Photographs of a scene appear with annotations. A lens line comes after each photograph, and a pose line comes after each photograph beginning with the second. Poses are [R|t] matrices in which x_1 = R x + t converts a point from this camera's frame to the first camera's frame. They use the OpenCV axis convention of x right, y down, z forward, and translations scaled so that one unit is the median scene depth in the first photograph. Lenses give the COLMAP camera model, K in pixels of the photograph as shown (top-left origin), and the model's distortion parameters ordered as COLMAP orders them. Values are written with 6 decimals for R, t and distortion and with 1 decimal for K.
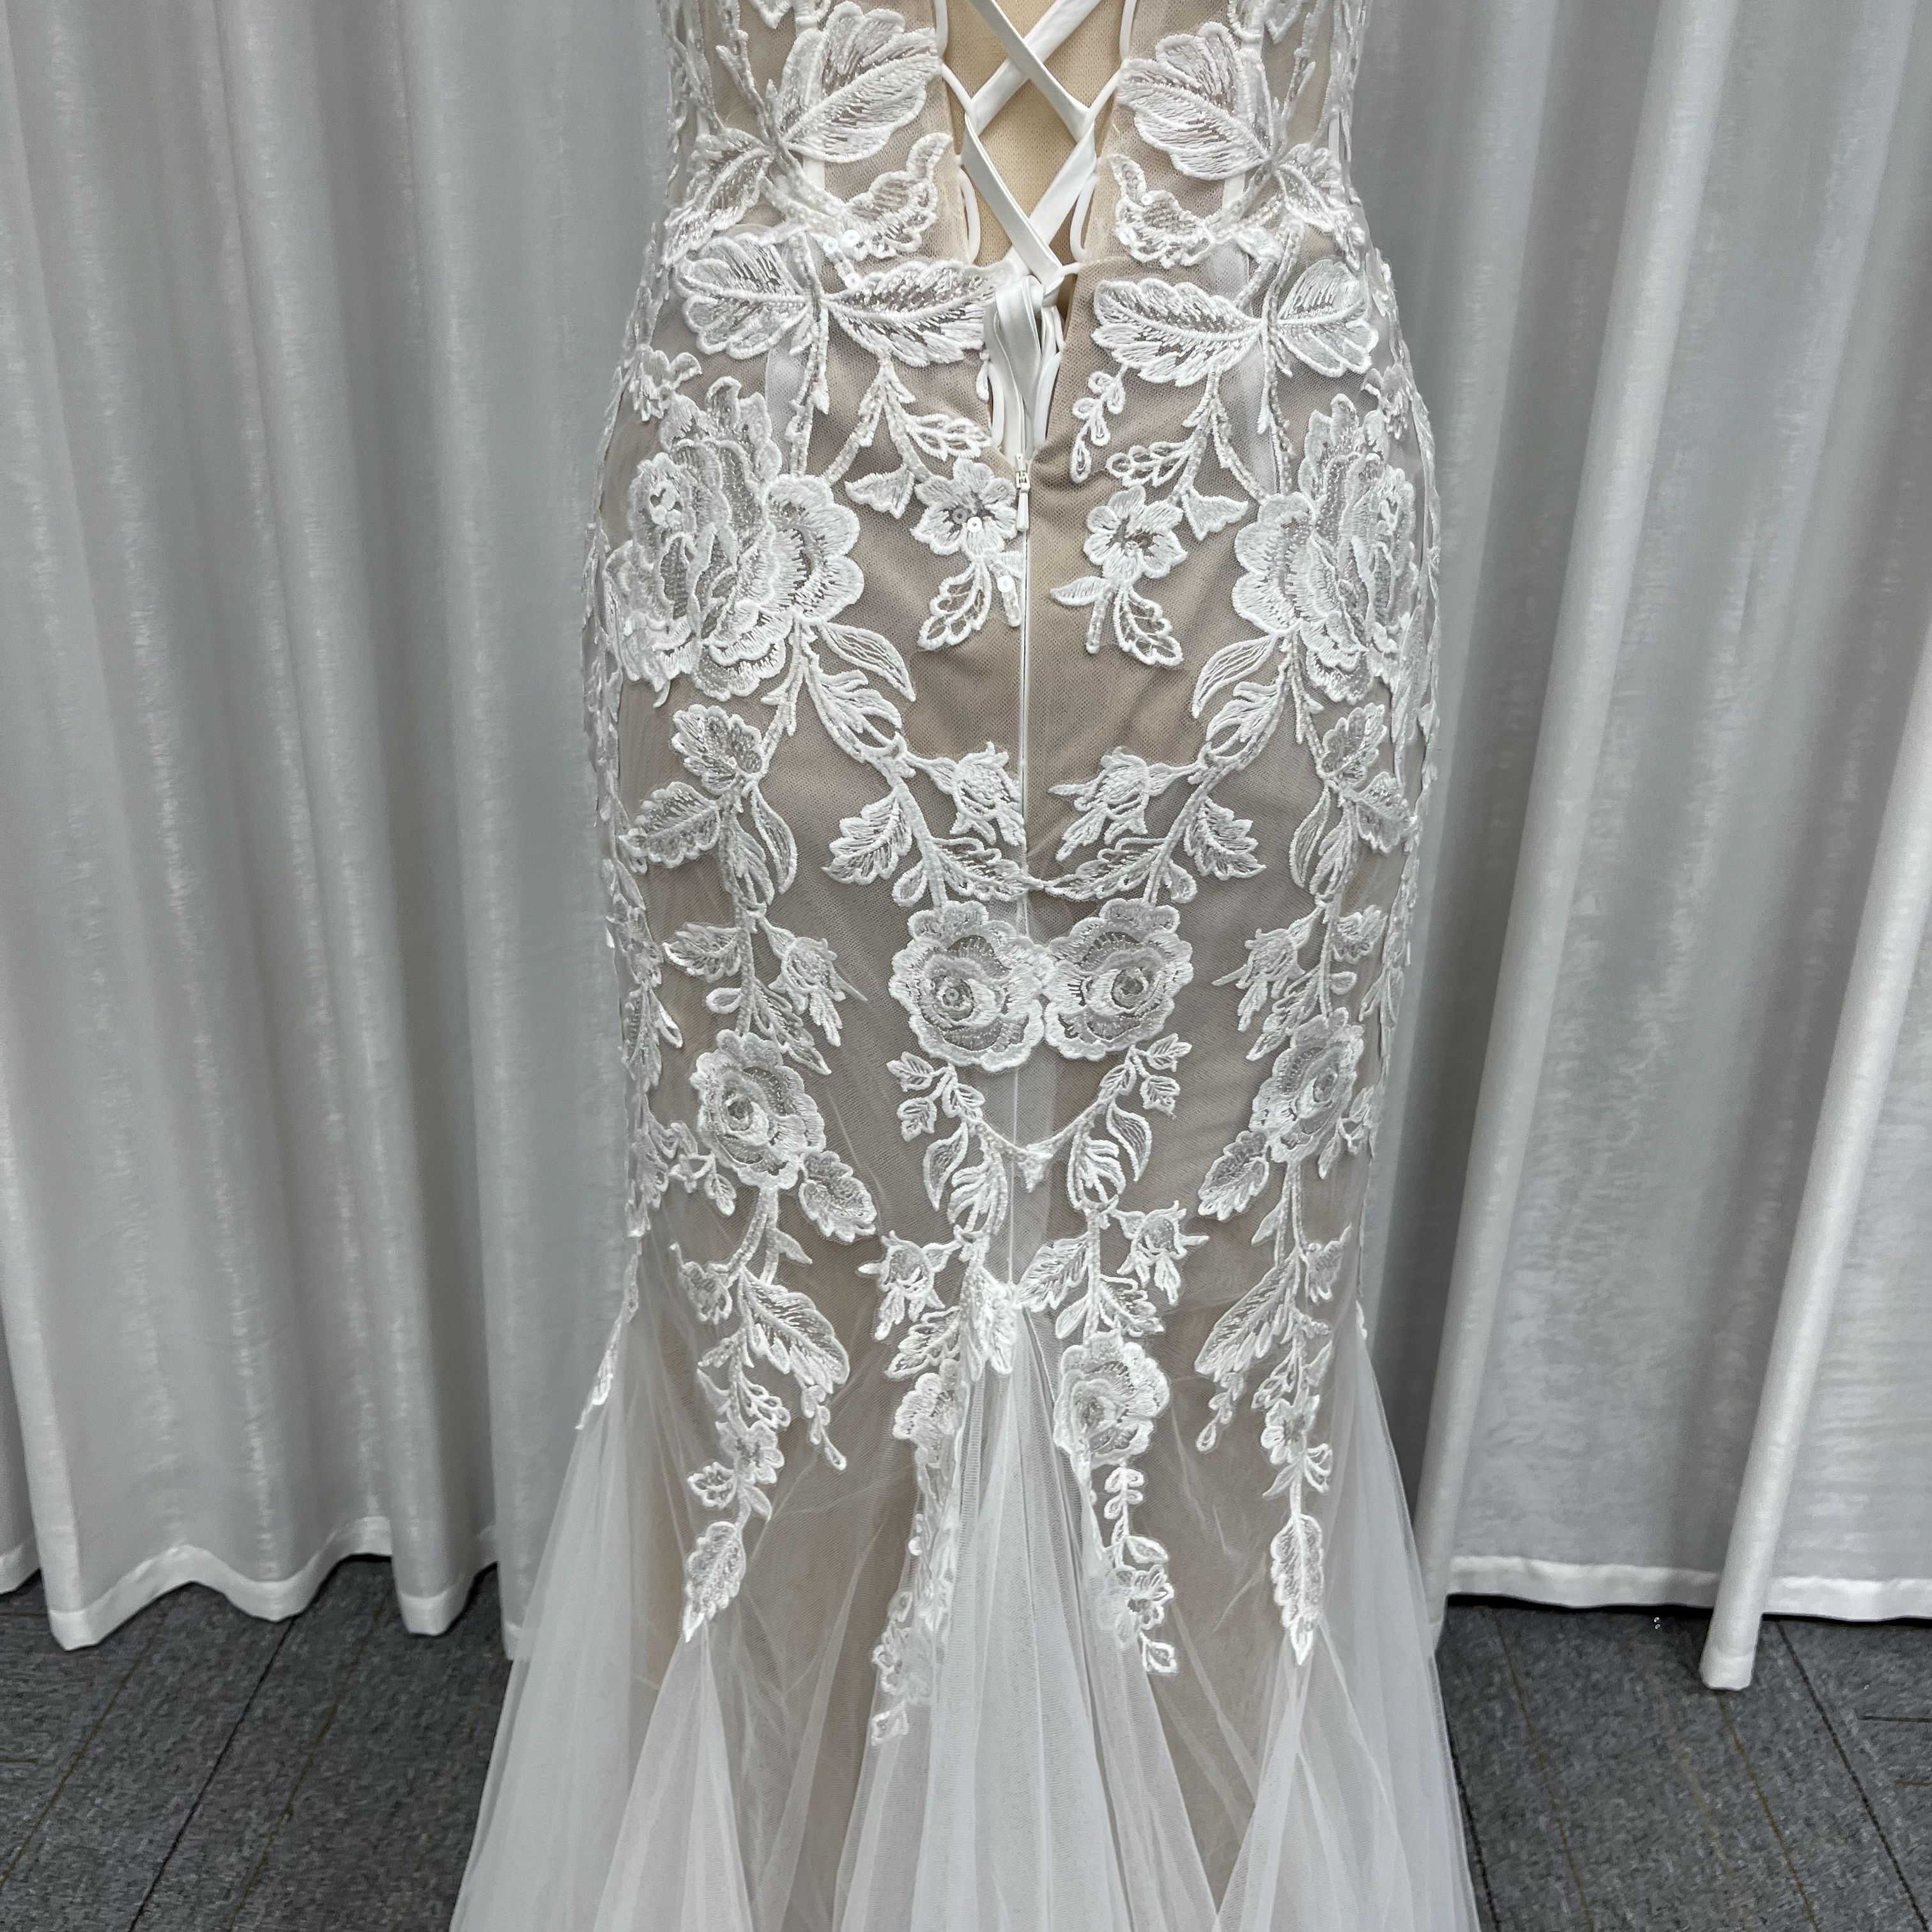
lens RADIAL K [[1895.1, 0, 983.6], [0, 1895.1, 961.3], [0, 0, 1]] dist [0.044369, -0.075522]
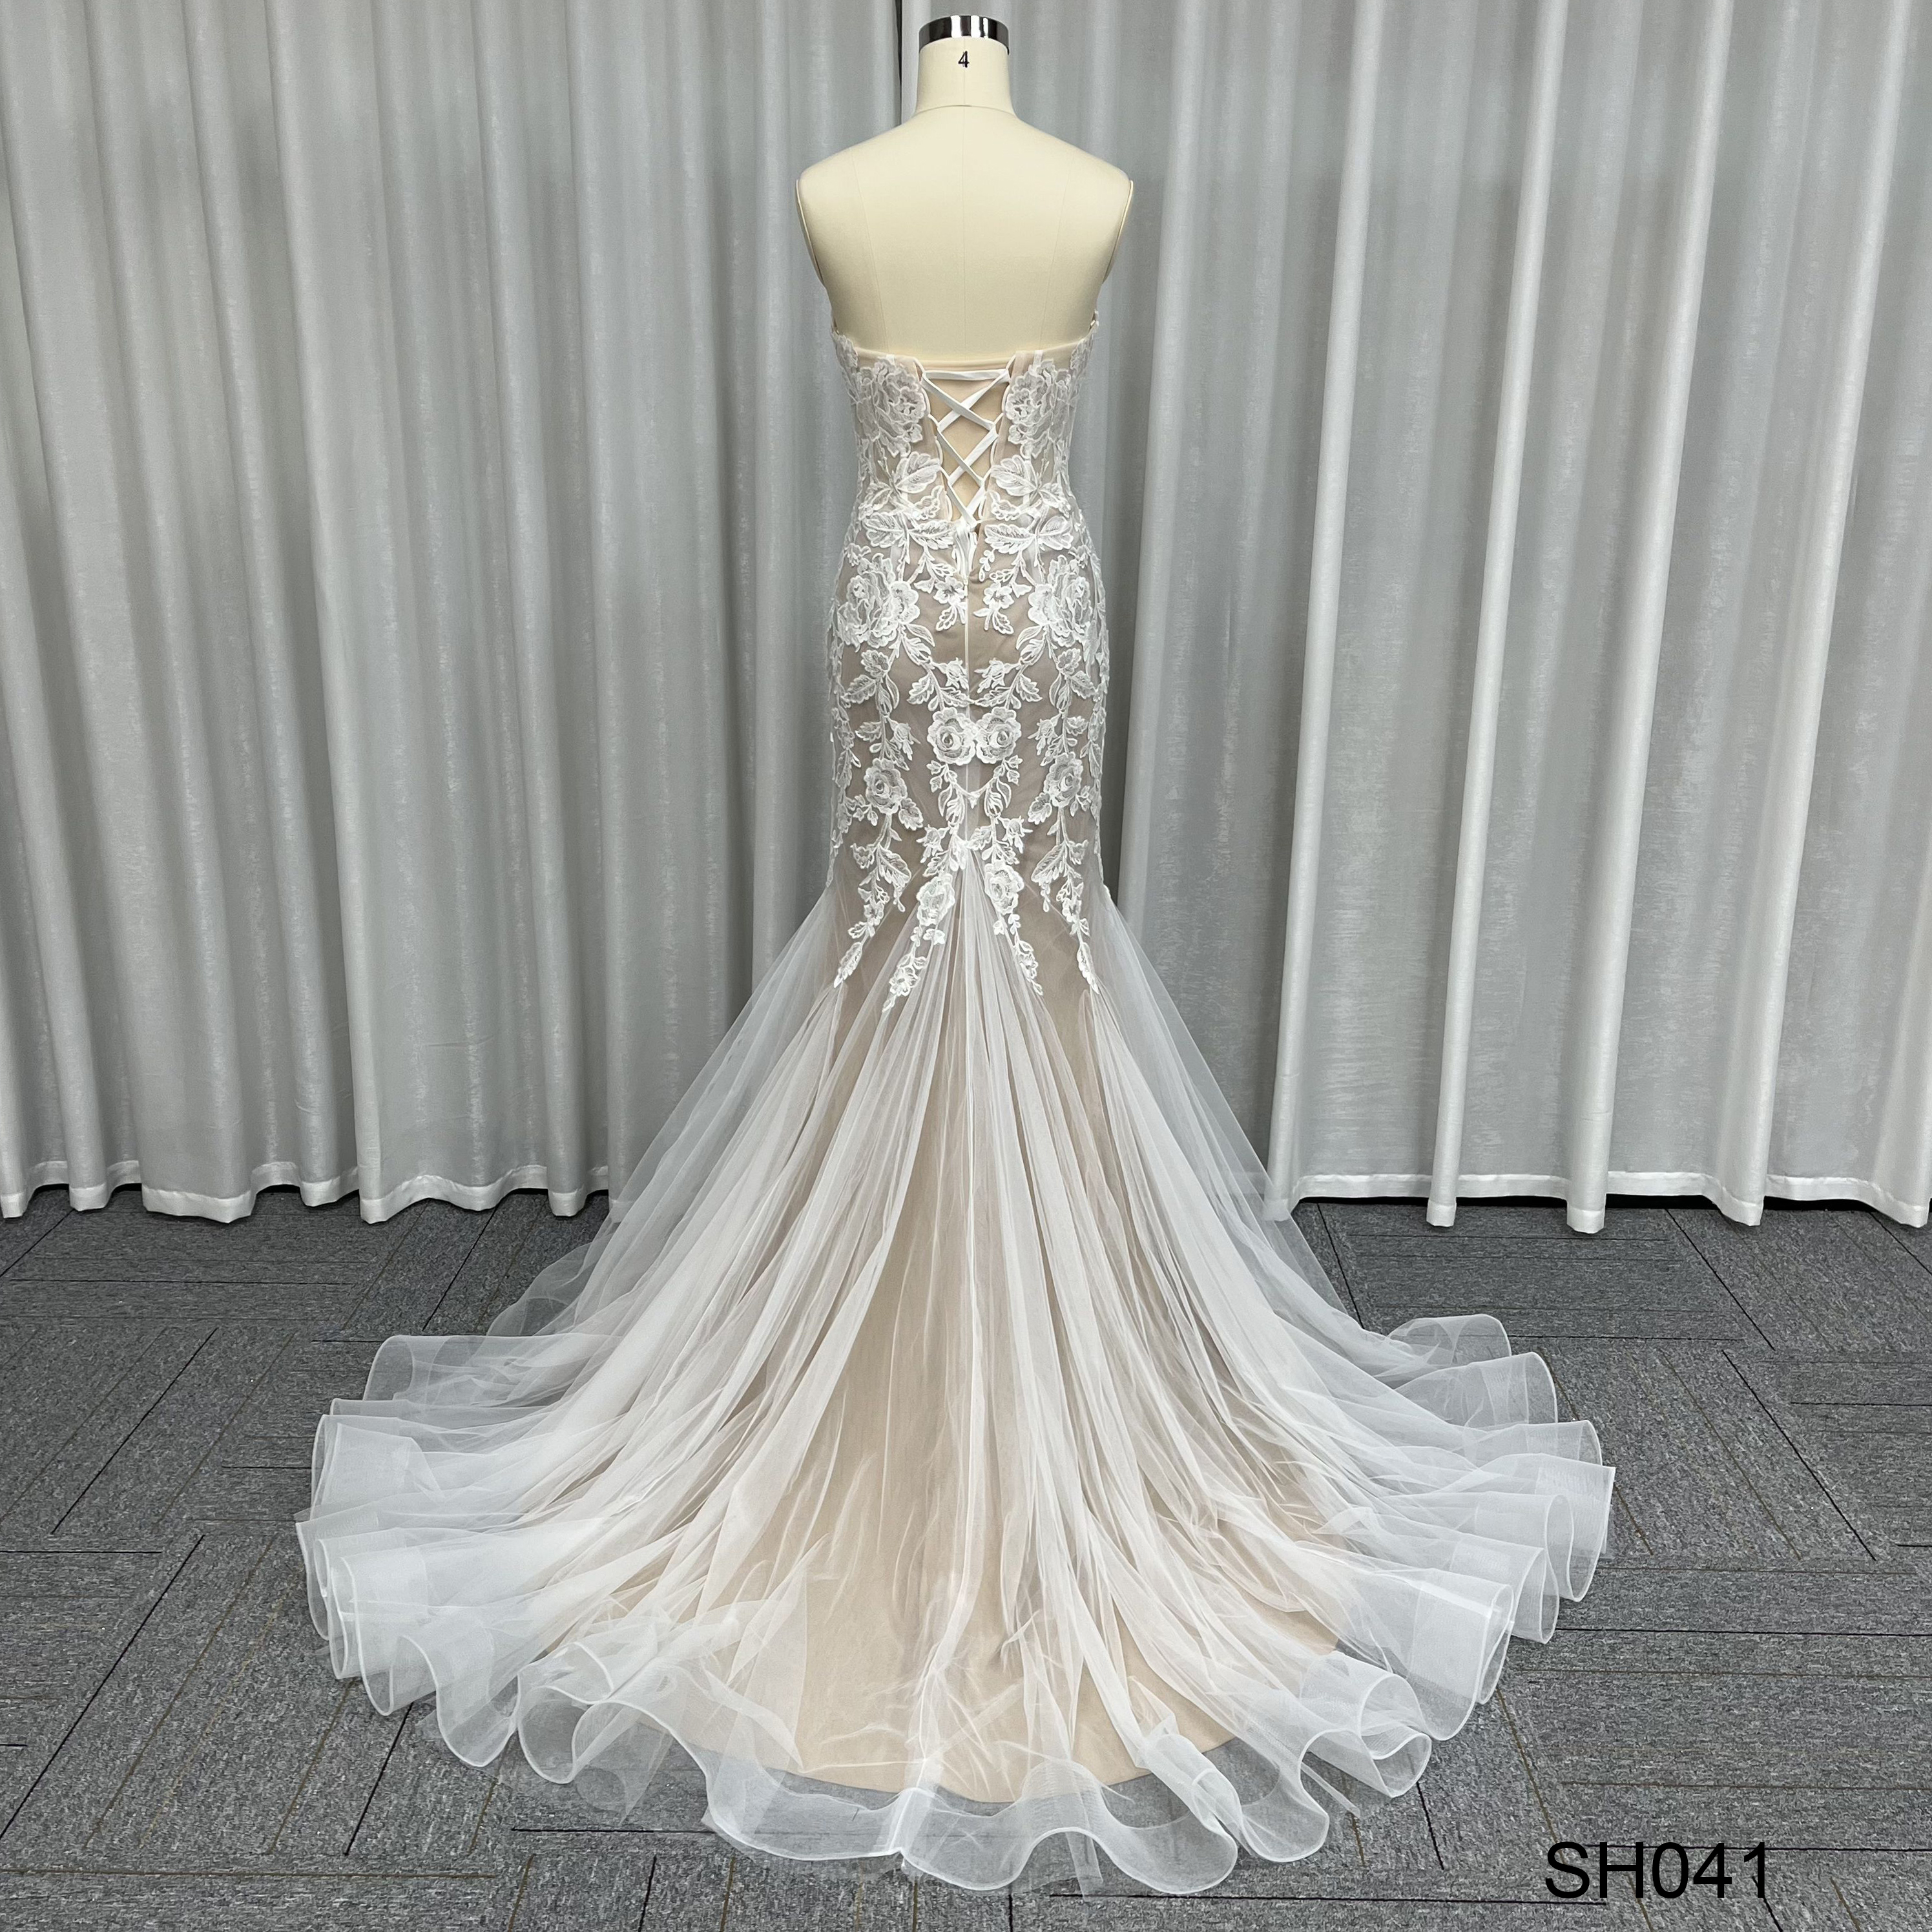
lens RADIAL K [[1922.8, 0, 953.9], [0, 1922.8, 956.2], [0, 0, 1]] dist [0.035754, -0.045741]
pose [[0.999809, -0.011126, -0.016089, 0.046085], [0.009973, 0.997494, -0.070047, 0.644525], [0.016828, 0.069873, 0.997414, -2.345255]]
